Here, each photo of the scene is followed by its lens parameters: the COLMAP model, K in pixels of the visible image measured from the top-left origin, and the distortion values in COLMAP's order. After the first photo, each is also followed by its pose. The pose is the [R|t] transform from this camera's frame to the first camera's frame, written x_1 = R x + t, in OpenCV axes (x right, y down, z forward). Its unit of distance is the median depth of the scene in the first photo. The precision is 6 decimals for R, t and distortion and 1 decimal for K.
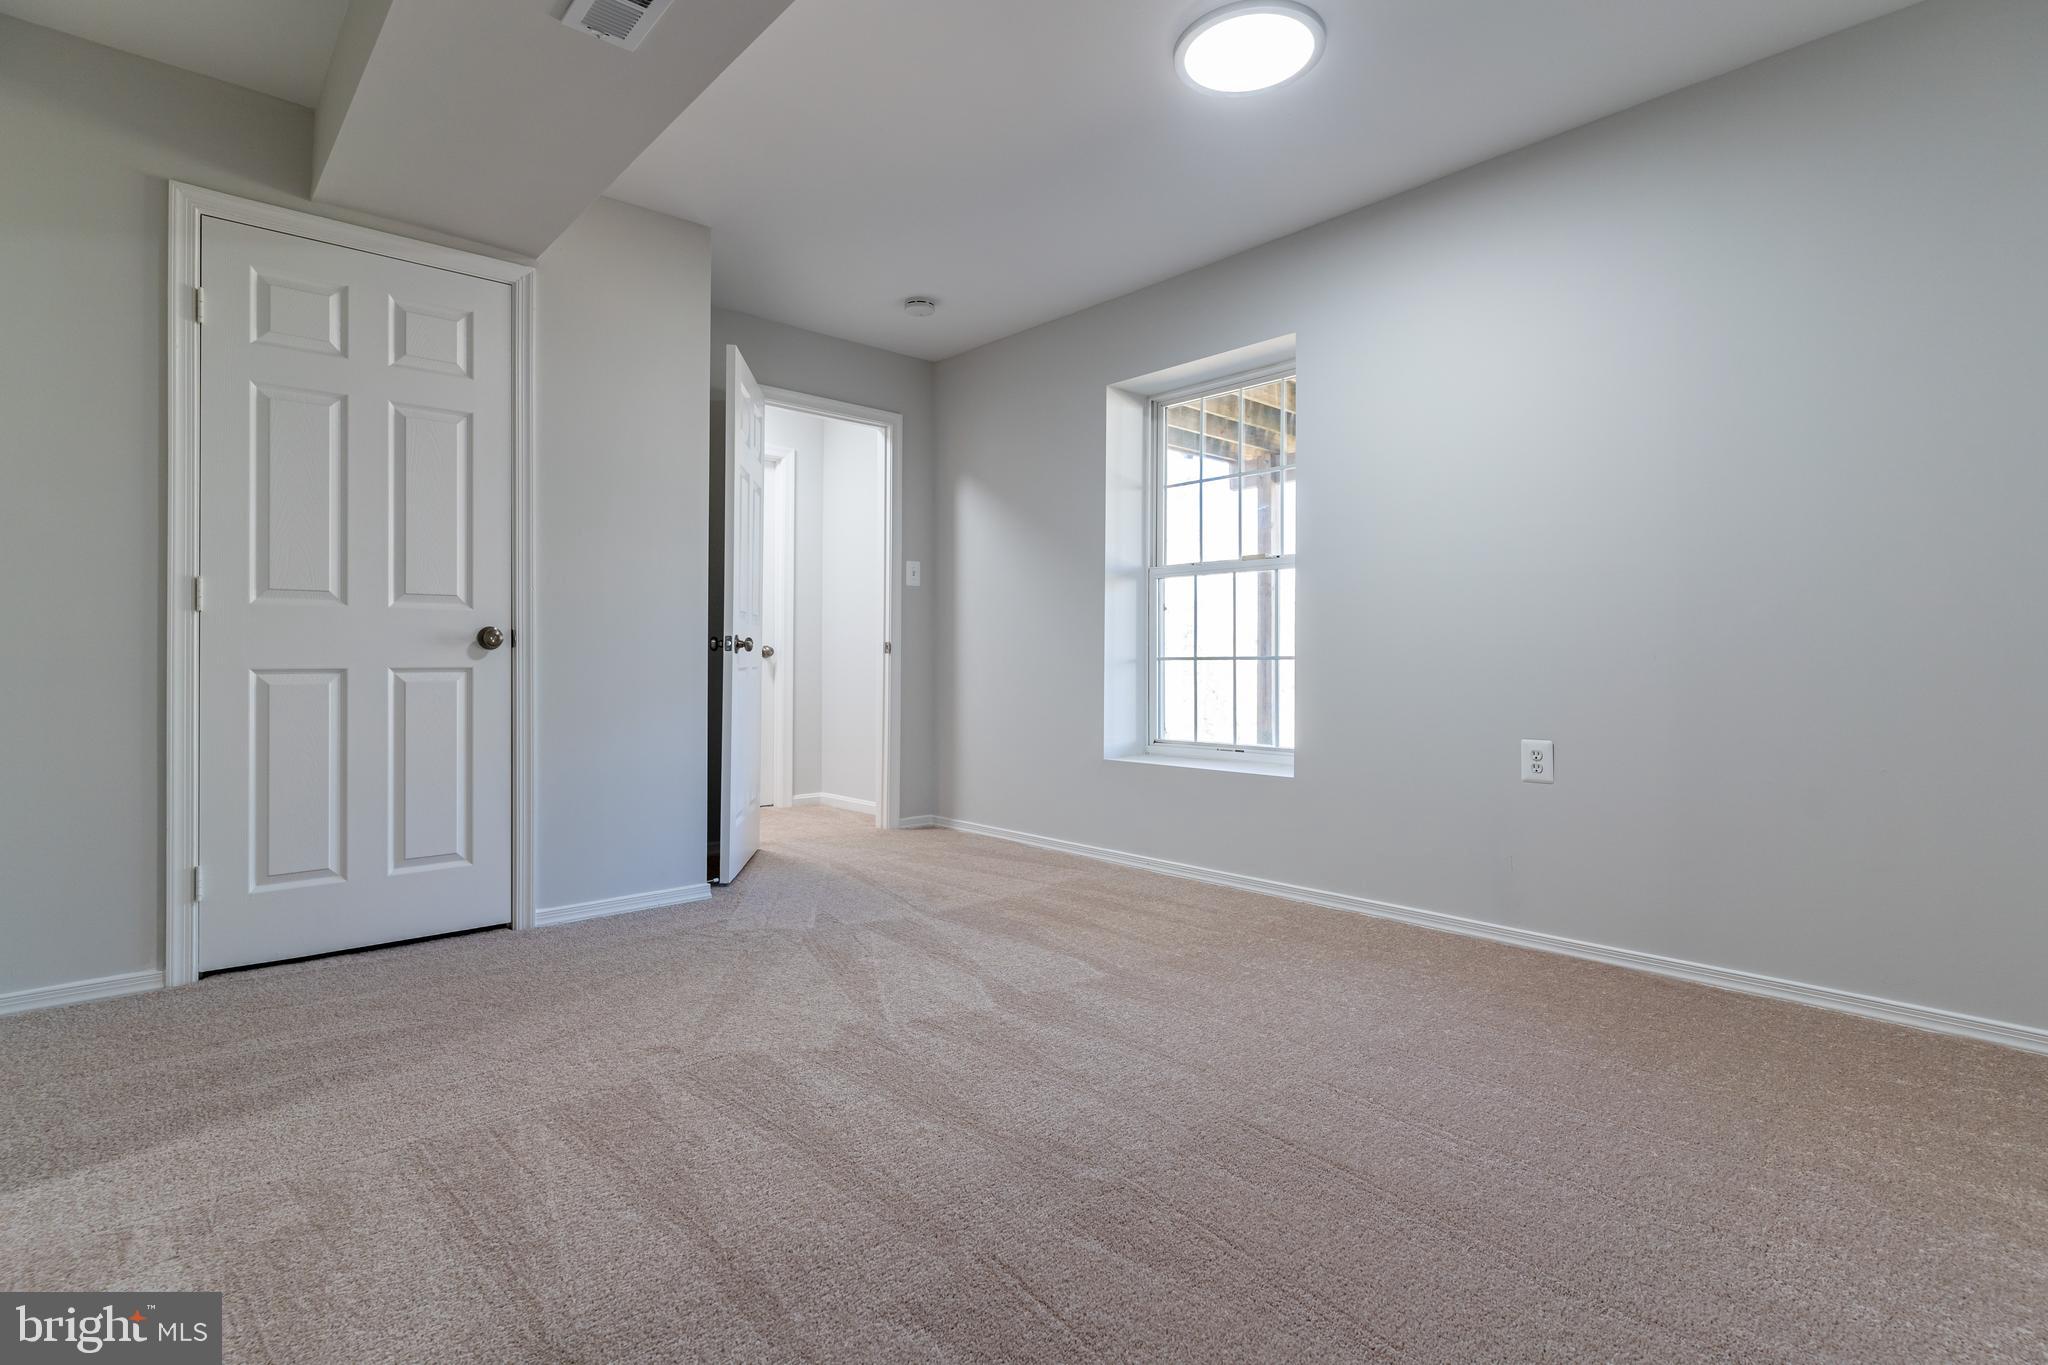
lens RADIAL K [[997.8, 0, 975.3], [0, 997.8, 659.6], [0, 0, 1]] dist [0.002775, 0.001620]
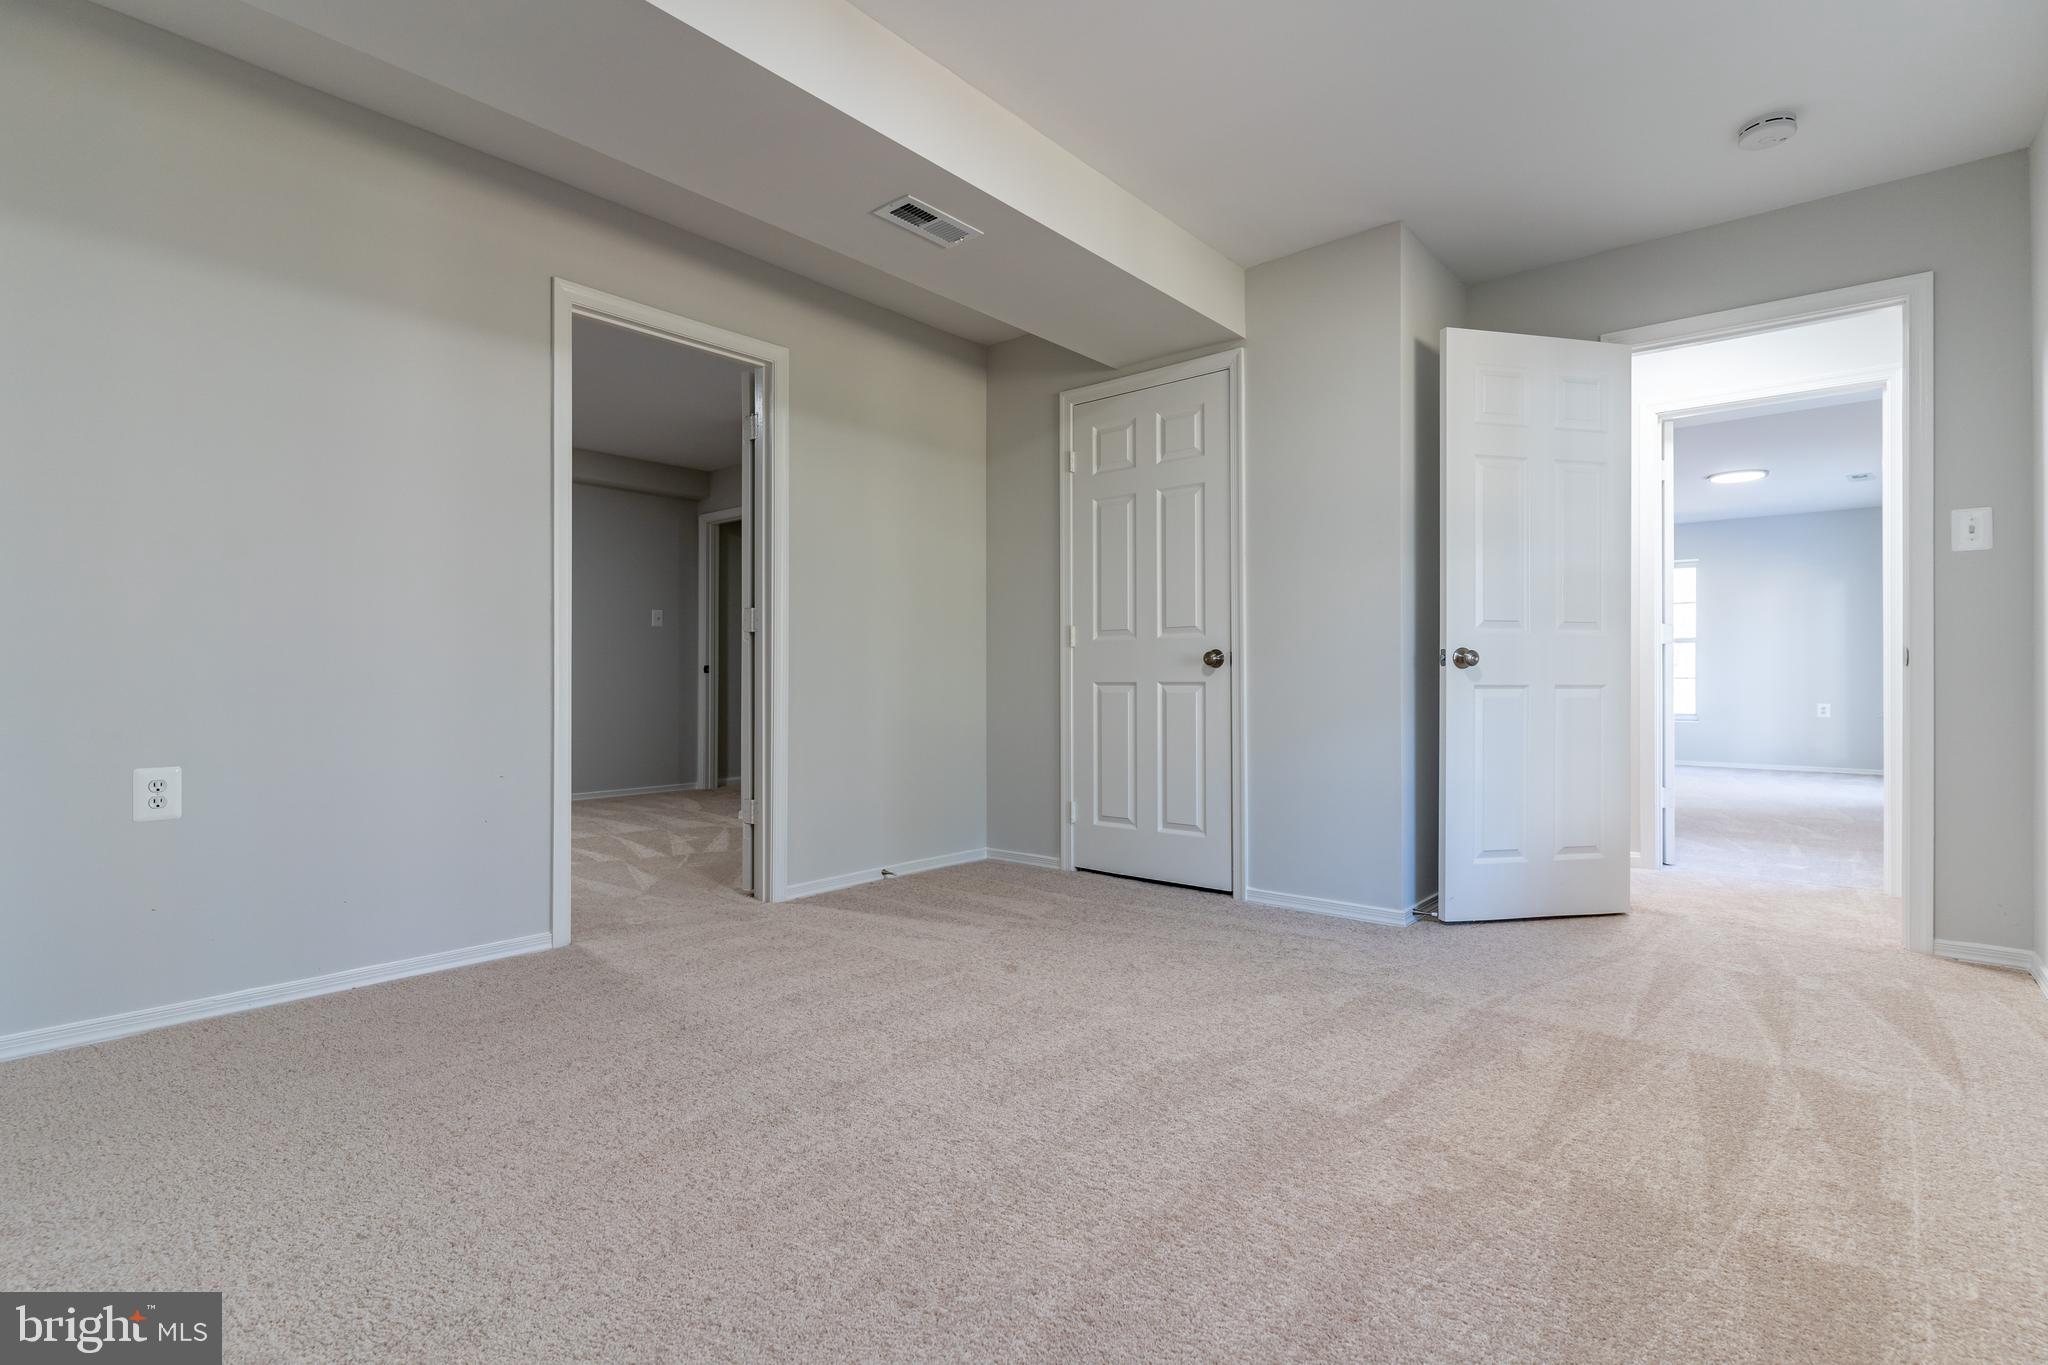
lens RADIAL K [[997.8, 0, 1024.1], [0, 997.8, 677.1], [0, 0, 1]] dist [0.002775, 0.001620]
pose [[0.141964, 0.001697, -0.989870, 0.725426], [0.000373, 0.999998, 0.001768, -0.000785], [0.989872, -0.000620, 0.141963, 0.595228]]
